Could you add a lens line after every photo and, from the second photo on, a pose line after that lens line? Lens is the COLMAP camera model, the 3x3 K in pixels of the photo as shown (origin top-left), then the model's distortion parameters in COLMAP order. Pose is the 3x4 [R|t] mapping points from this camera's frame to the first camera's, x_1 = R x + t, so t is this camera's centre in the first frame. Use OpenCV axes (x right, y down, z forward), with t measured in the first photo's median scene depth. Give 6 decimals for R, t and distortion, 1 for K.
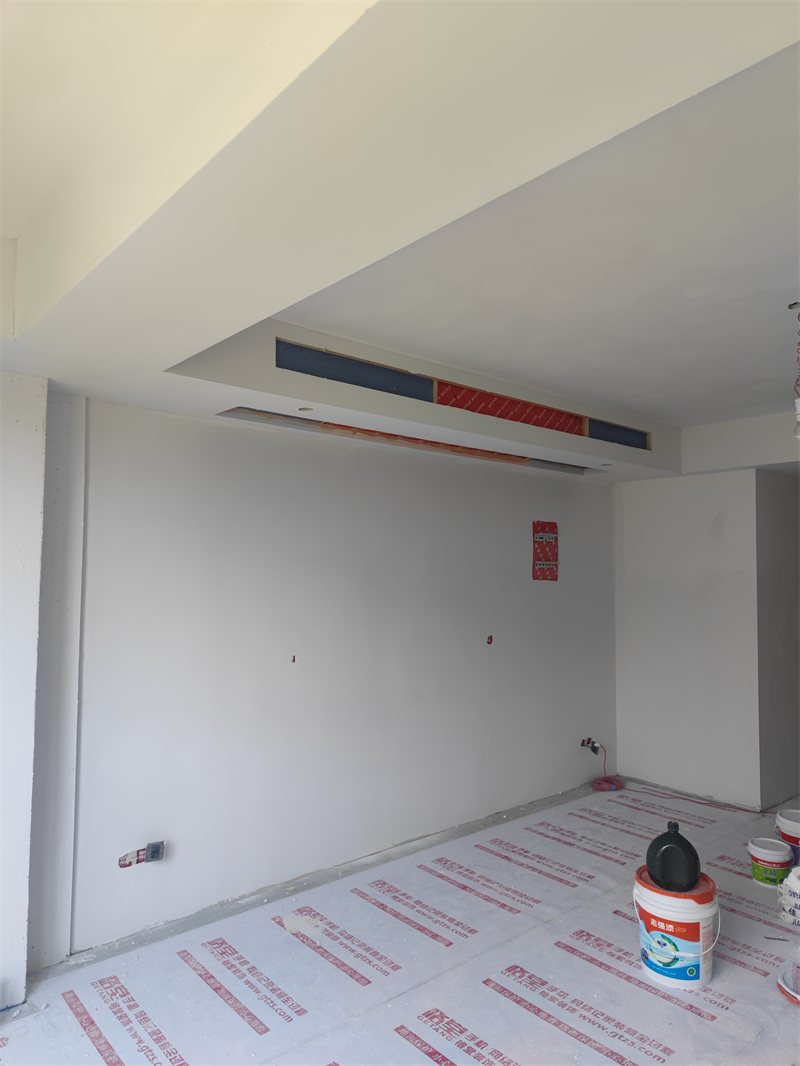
lens RADIAL K [[711.2, 0, 408.7], [0, 711.2, 540.8], [0, 0, 1]] dist [0.068627, -0.059504]
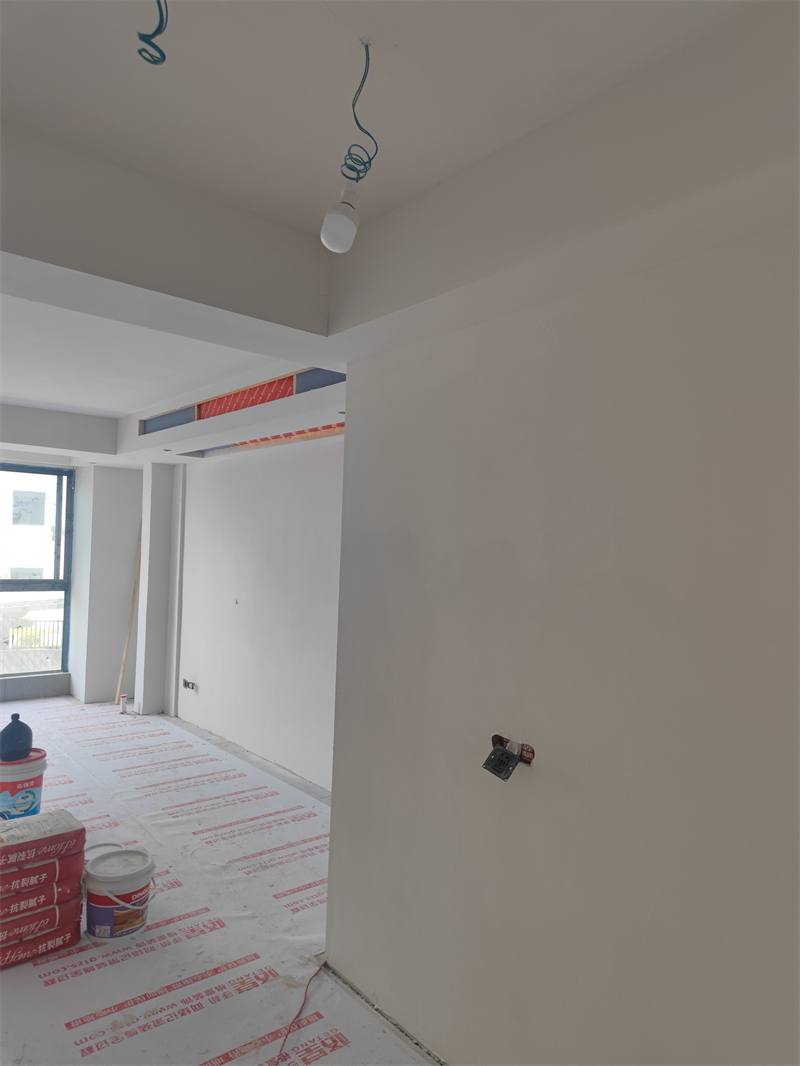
lens RADIAL K [[711.2, 0, 408.7], [0, 711.2, 540.8], [0, 0, 1]] dist [0.068627, -0.059504]
pose [[-0.019473, -0.021864, -0.999571, 1.336890], [0.010262, 0.999704, -0.022067, 0.068985], [0.999758, -0.010688, -0.019242, 1.359108]]
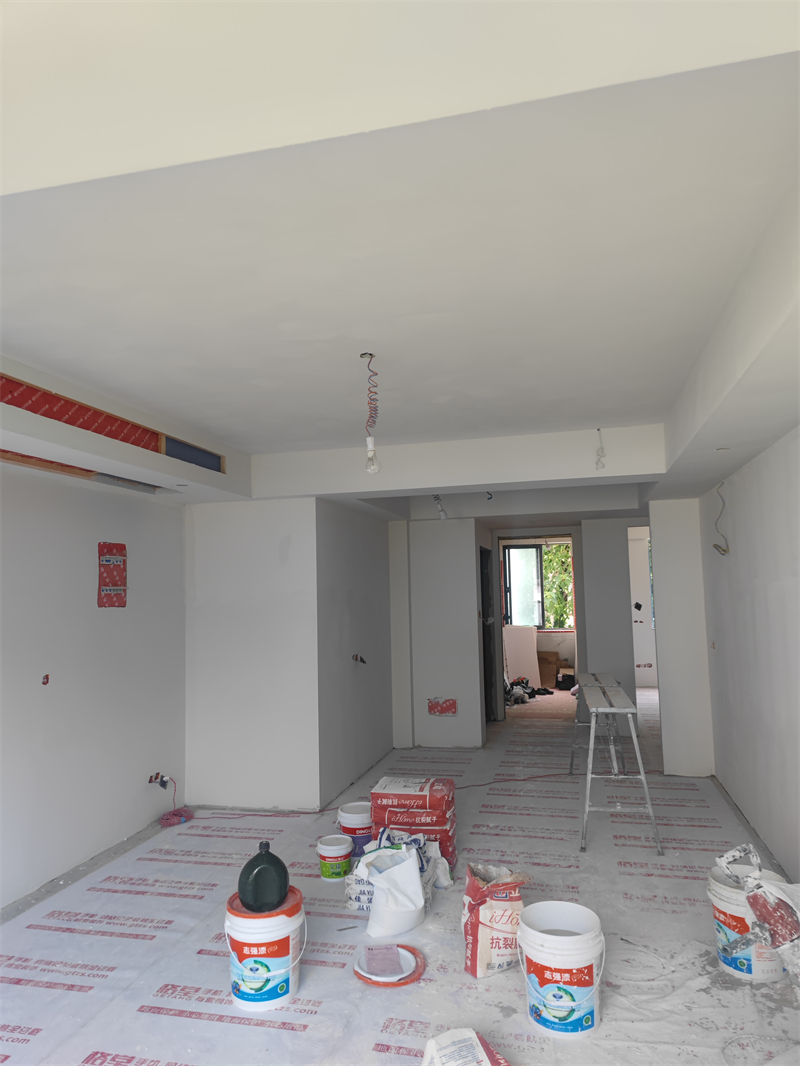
lens RADIAL K [[711.2, 0, 408.7], [0, 711.2, 540.8], [0, 0, 1]] dist [0.068627, -0.059504]
pose [[0.816383, 0.011341, 0.577400, -0.041312], [0.006671, 0.999555, -0.029065, -0.000236], [-0.577473, 0.027580, 0.815944, 0.038832]]
